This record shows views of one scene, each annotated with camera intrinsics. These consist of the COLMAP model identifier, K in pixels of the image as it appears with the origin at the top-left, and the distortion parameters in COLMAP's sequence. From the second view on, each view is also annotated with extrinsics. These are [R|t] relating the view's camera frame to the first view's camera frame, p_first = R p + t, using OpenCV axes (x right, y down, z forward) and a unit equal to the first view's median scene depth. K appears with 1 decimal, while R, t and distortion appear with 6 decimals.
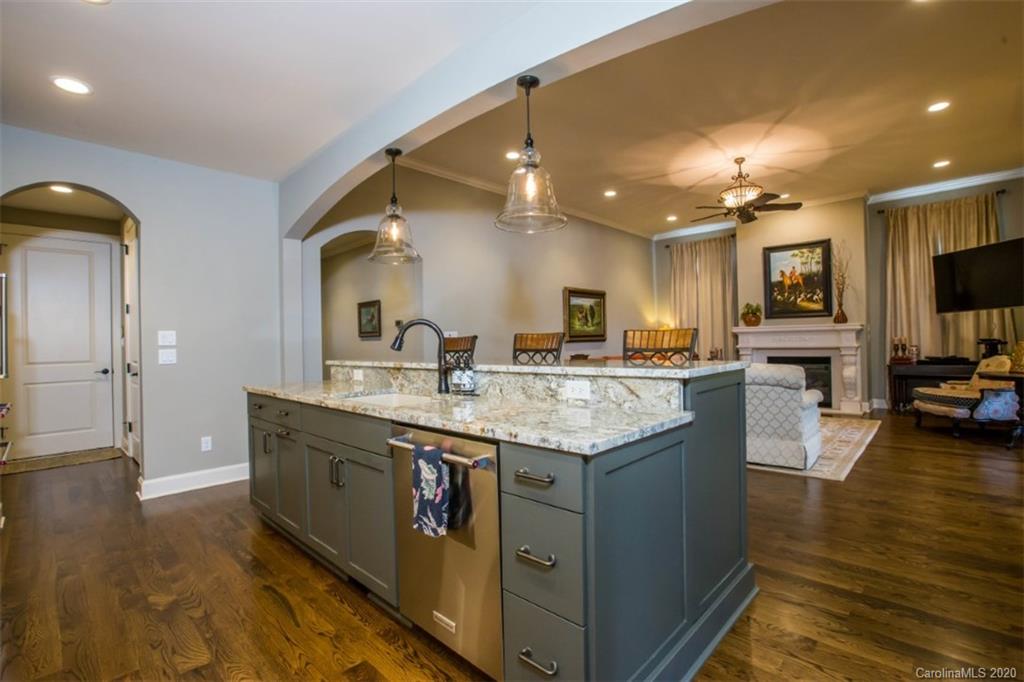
lens RADIAL K [[464.3, 0, 514.7], [0, 464.3, 338.1], [0, 0, 1]] dist [-0.050691, 0.016231]
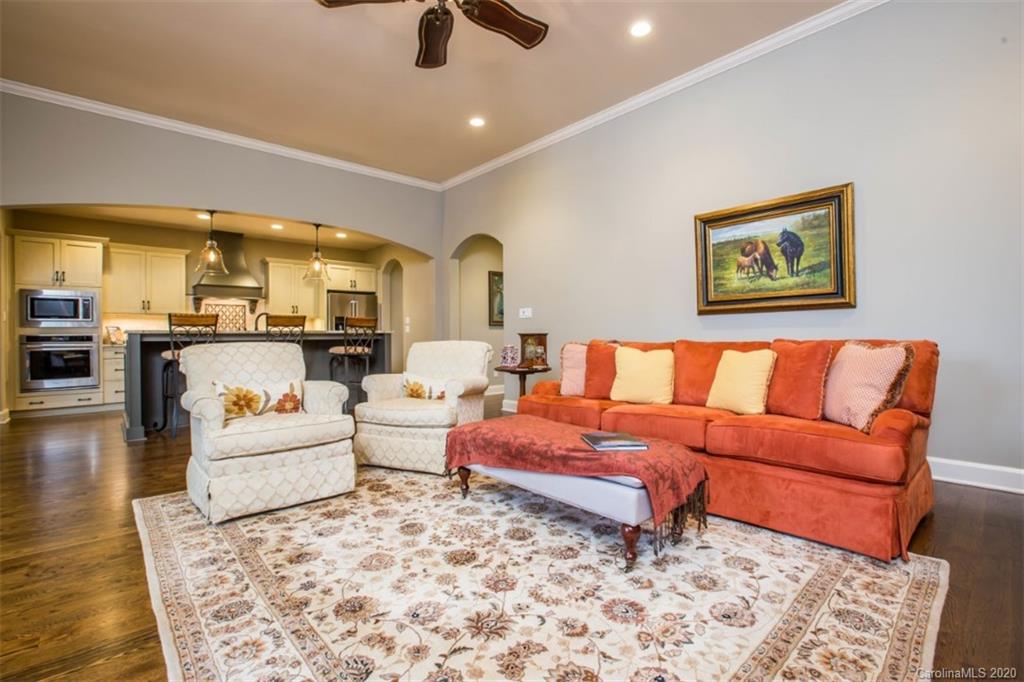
lens RADIAL K [[468.5, 0, 509.6], [0, 468.5, 338.6], [0, 0, 1]] dist [-0.055388, 0.018697]
pose [[-0.081713, 0.024840, -0.996346, 0.743763], [0.018832, 0.999549, 0.023375, 0.022607], [0.996478, -0.016853, -0.082144, 0.887061]]
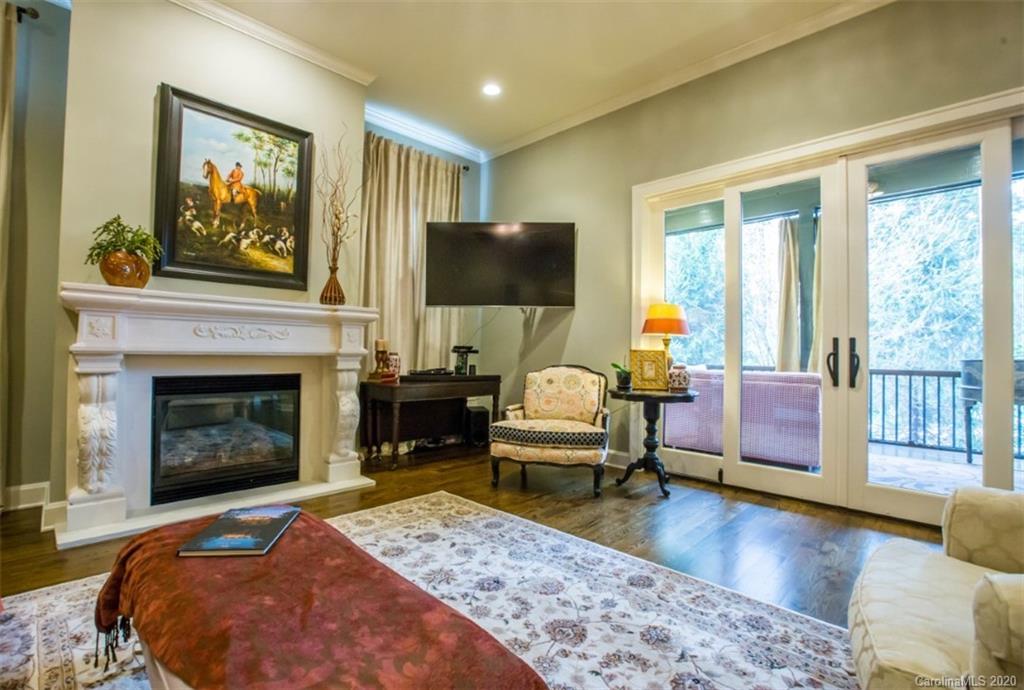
lens RADIAL K [[472.0, 0, 498.0], [0, 472.0, 341.5], [0, 0, 1]] dist [-0.030042, 0.000402]
pose [[0.034909, 0.042326, 0.998494, 0.213880], [-0.024872, 0.998830, -0.041471, 0.023343], [-0.999081, -0.023386, 0.035921, 0.810718]]
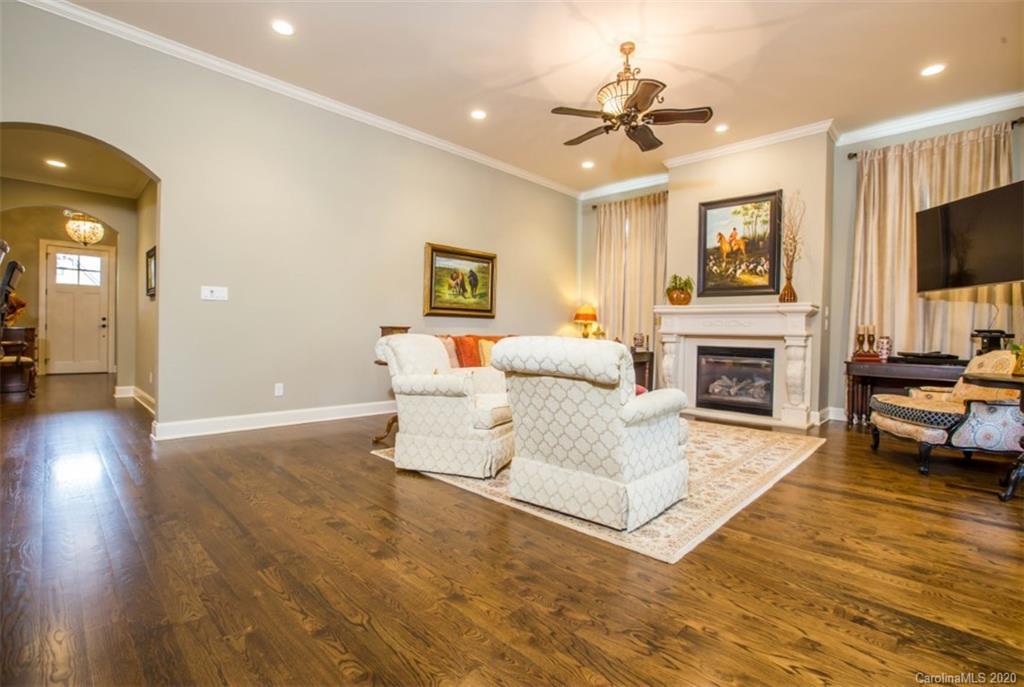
lens RADIAL K [[468.5, 0, 509.6], [0, 468.5, 341.1], [0, 0, 1]] dist [-0.055388, 0.018697]
pose [[0.999117, 0.040512, -0.011129, 0.280559], [-0.040208, 0.998845, 0.026311, 0.027839], [0.012182, -0.025841, 0.999592, 0.249835]]
